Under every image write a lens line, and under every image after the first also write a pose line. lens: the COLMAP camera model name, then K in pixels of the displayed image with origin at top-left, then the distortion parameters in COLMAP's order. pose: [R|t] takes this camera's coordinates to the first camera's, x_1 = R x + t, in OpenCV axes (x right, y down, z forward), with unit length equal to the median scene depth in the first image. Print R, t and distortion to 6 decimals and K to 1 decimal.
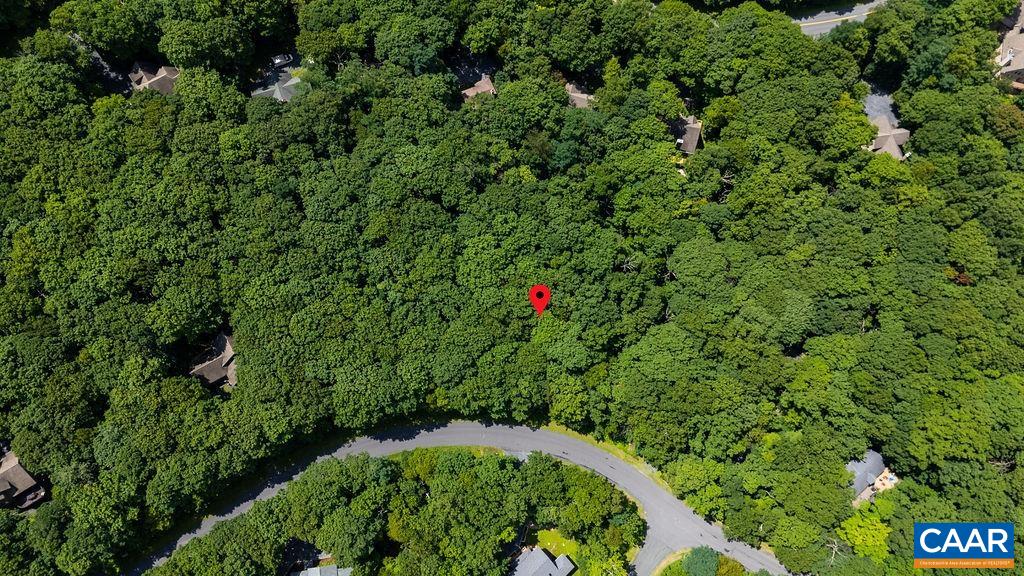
lens RADIAL K [[754.7, 0, 512.0], [0, 754.7, 288.0], [0, 0, 1]] dist [0.075330, -0.077241]
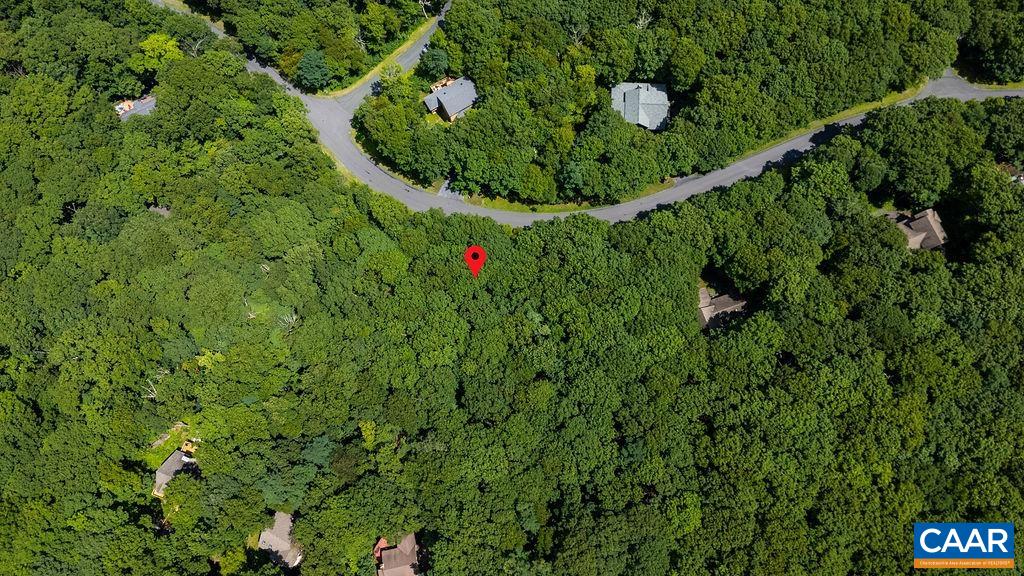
lens RADIAL K [[754.7, 0, 512.0], [0, 754.7, 288.0], [0, 0, 1]] dist [0.075330, -0.077241]
pose [[-0.979267, -0.200735, 0.027246, -0.147594], [0.188616, -0.854439, 0.484106, -0.438021], [-0.073897, 0.479208, 0.874585, 0.136149]]
